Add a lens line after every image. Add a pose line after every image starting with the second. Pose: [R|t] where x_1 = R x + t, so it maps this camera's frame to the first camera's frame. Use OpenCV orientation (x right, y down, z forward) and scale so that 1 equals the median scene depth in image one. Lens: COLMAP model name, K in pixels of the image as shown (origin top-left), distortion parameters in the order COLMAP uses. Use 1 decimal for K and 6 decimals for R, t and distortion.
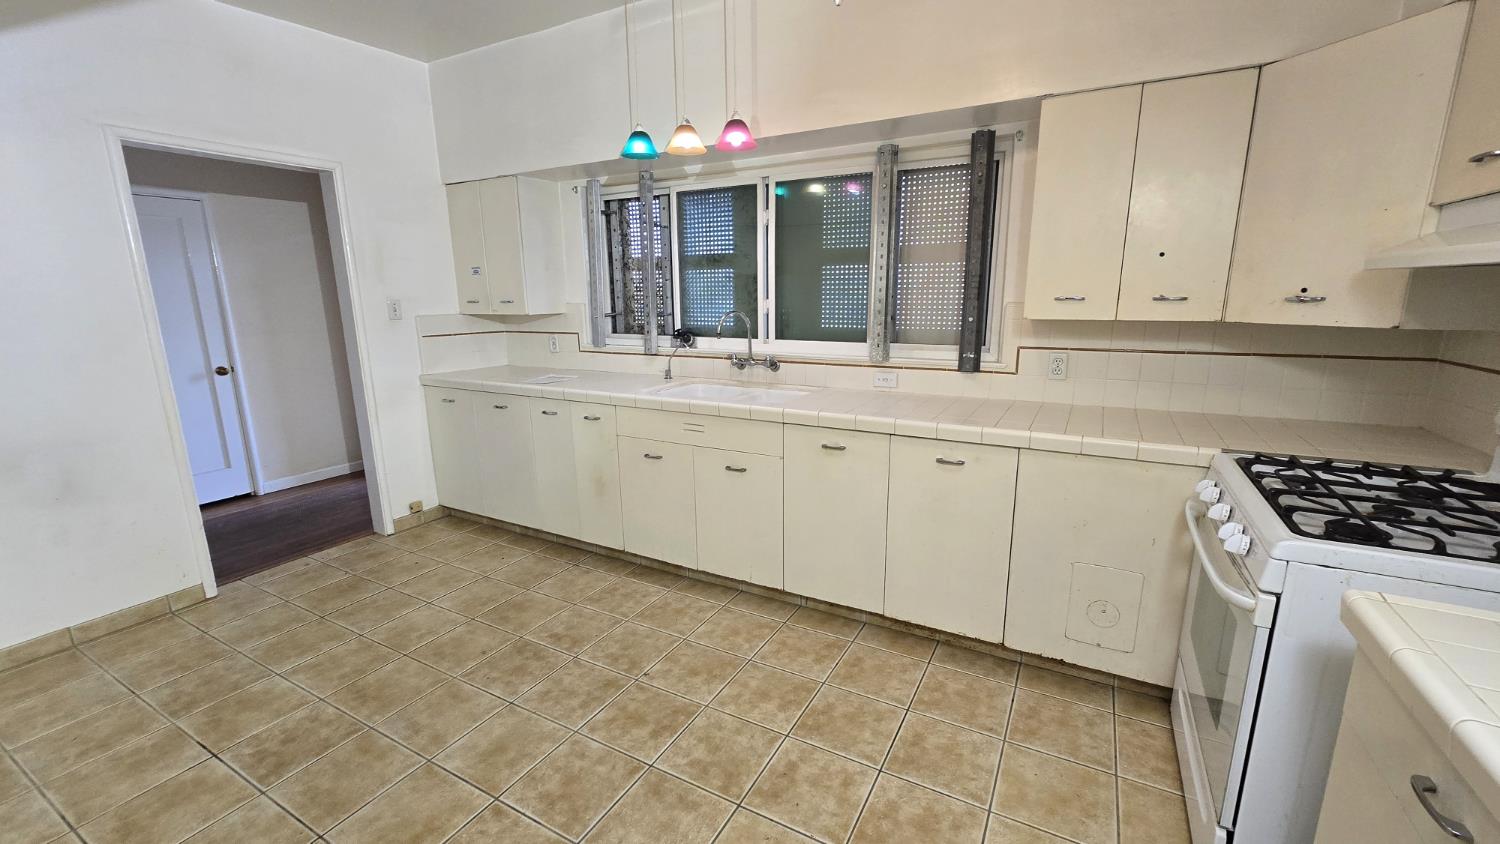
lens RADIAL K [[609.5, 0, 756.5], [0, 609.5, 430.7], [0, 0, 1]] dist [-0.004251, 0.001737]
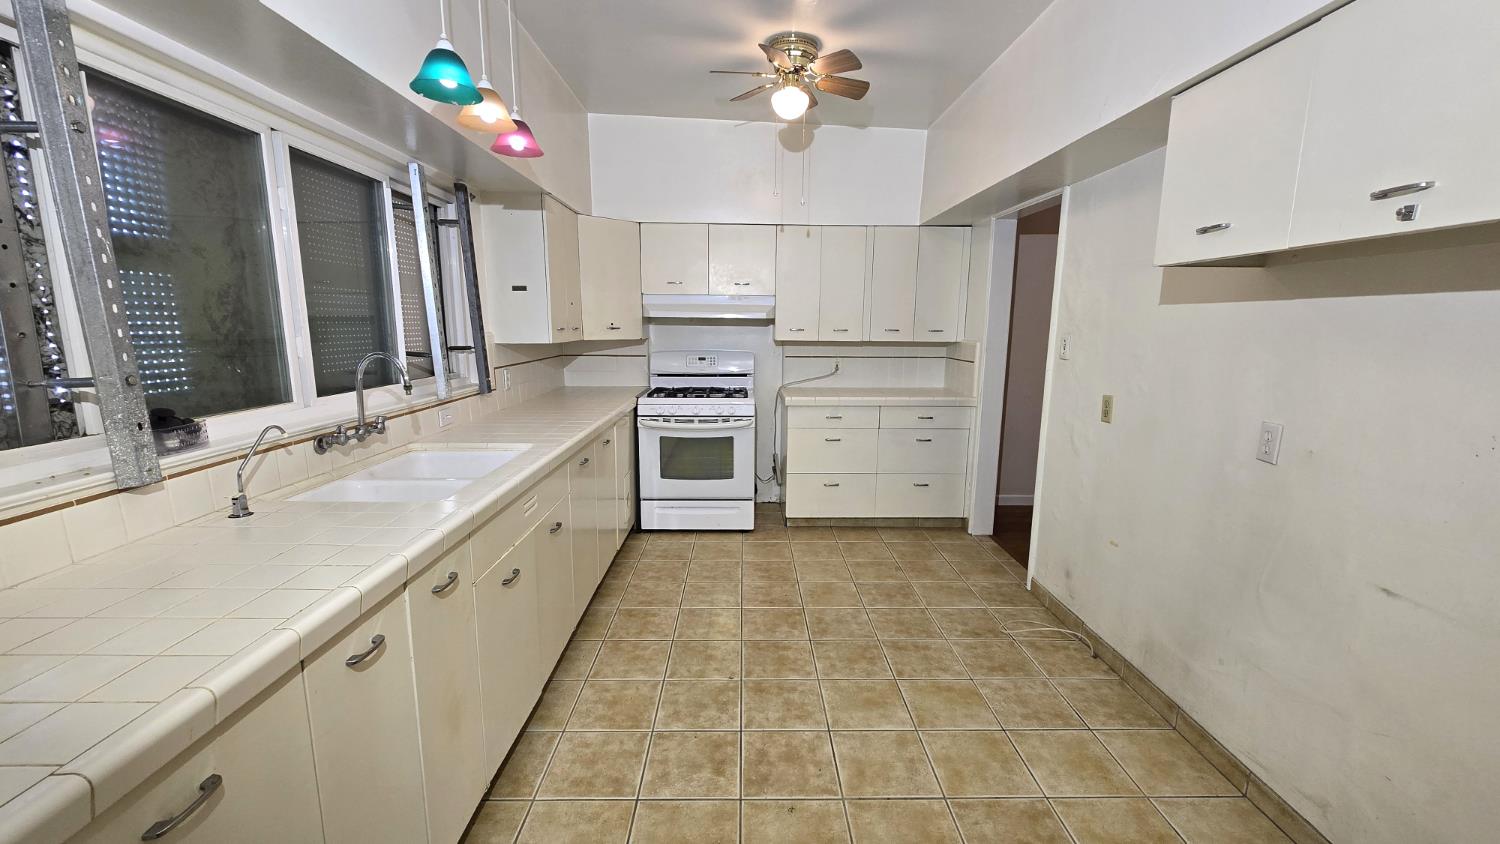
lens RADIAL K [[609.5, 0, 754.9], [0, 609.5, 421.2], [0, 0, 1]] dist [-0.004251, 0.001737]
pose [[-0.496168, -0.133043, 0.857972, -1.093315], [0.189945, 0.947618, 0.256790, -0.301418], [-0.847194, 0.290378, -0.444907, 1.353826]]
